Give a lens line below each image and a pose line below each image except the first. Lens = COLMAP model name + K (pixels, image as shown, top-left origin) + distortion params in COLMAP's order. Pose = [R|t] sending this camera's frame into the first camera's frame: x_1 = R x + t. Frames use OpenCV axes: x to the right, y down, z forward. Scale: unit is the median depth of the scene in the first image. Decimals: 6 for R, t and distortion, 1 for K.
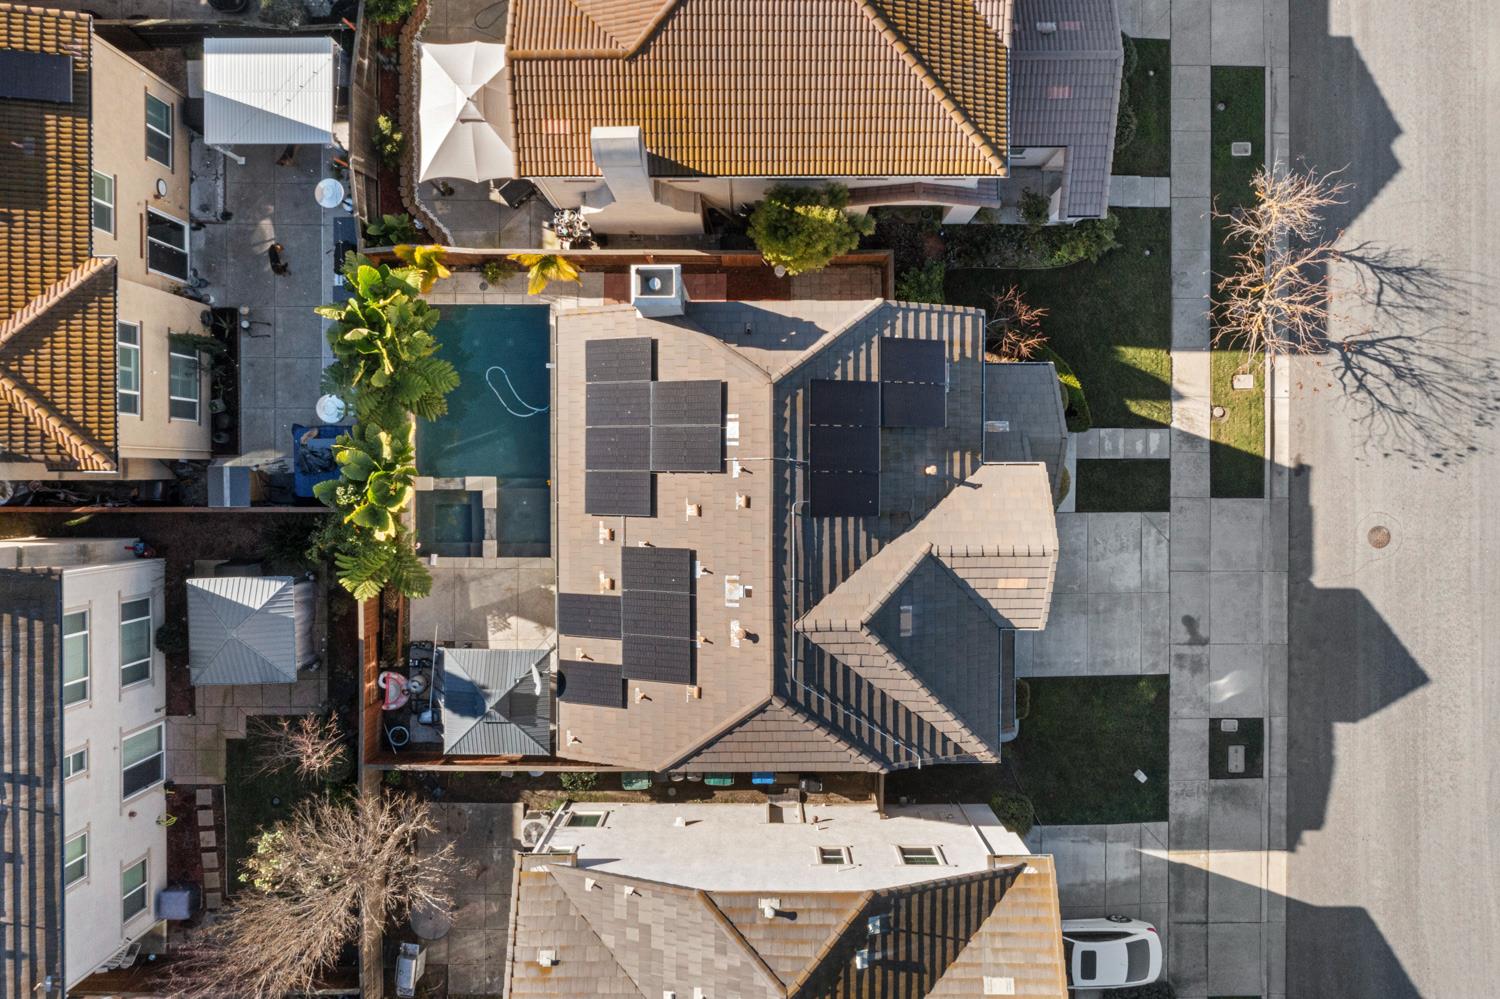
lens RADIAL K [[1188.7, 0, 750.0], [0, 1188.7, 499.5], [0, 0, 1]] dist [-0.009836, -0.003580]
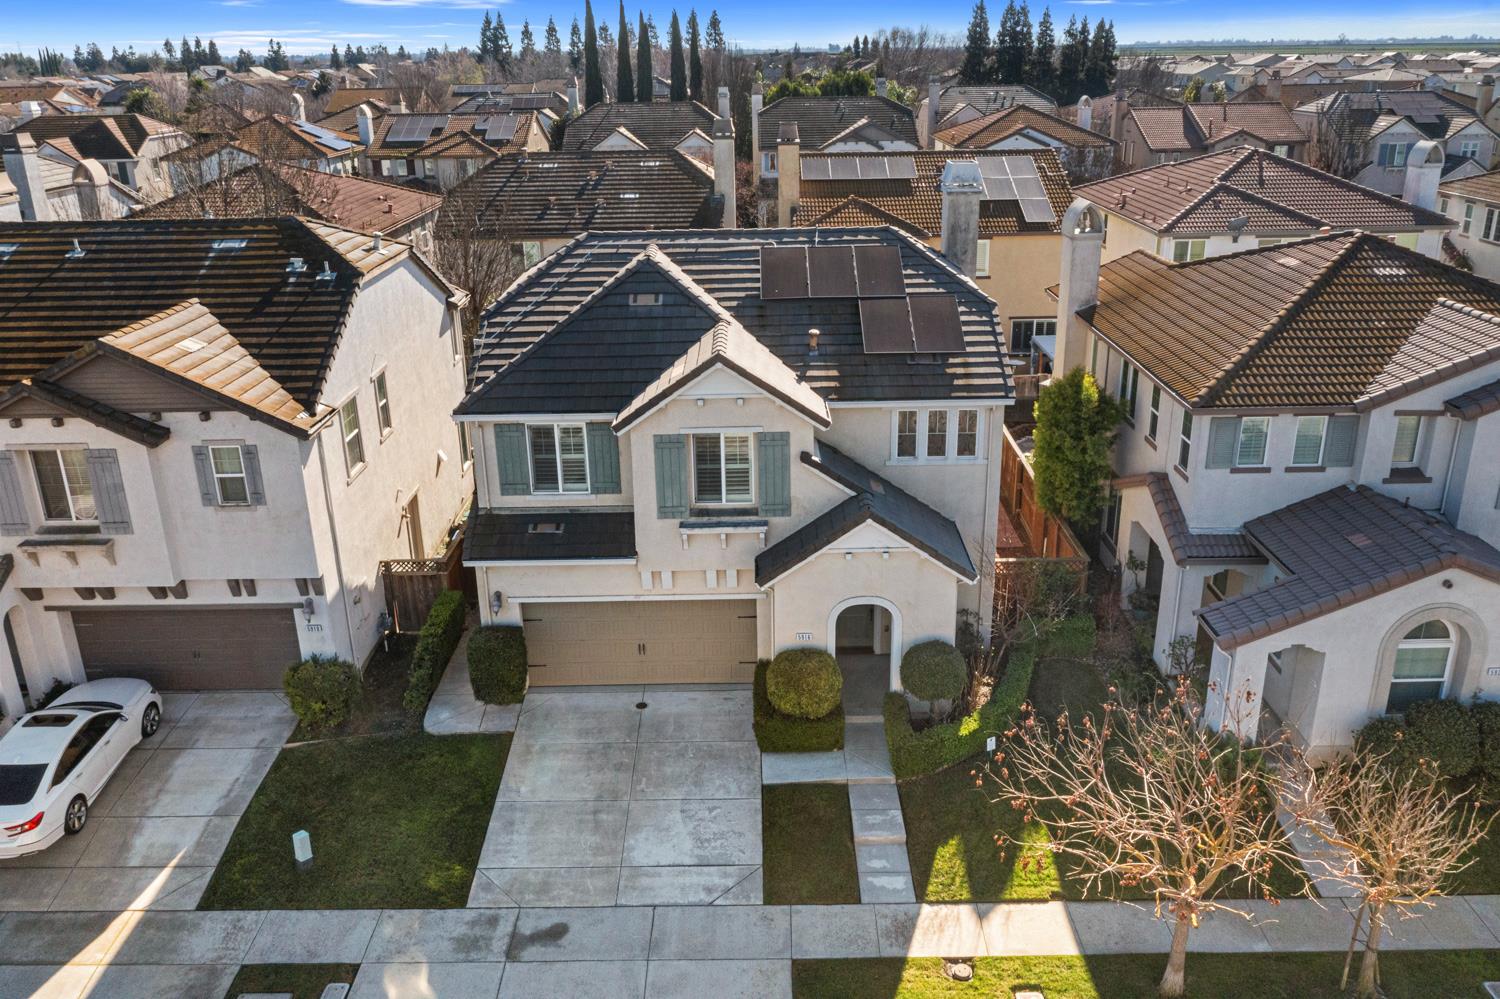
lens RADIAL K [[1188.7, 0, 750.0], [0, 1188.7, 499.5], [0, 0, 1]] dist [-0.009836, -0.003580]
pose [[-0.011369, 0.357098, -0.933998, 0.798050], [-0.999884, 0.005413, 0.014241, 0.008135], [0.010141, 0.934051, 0.356995, 0.636750]]
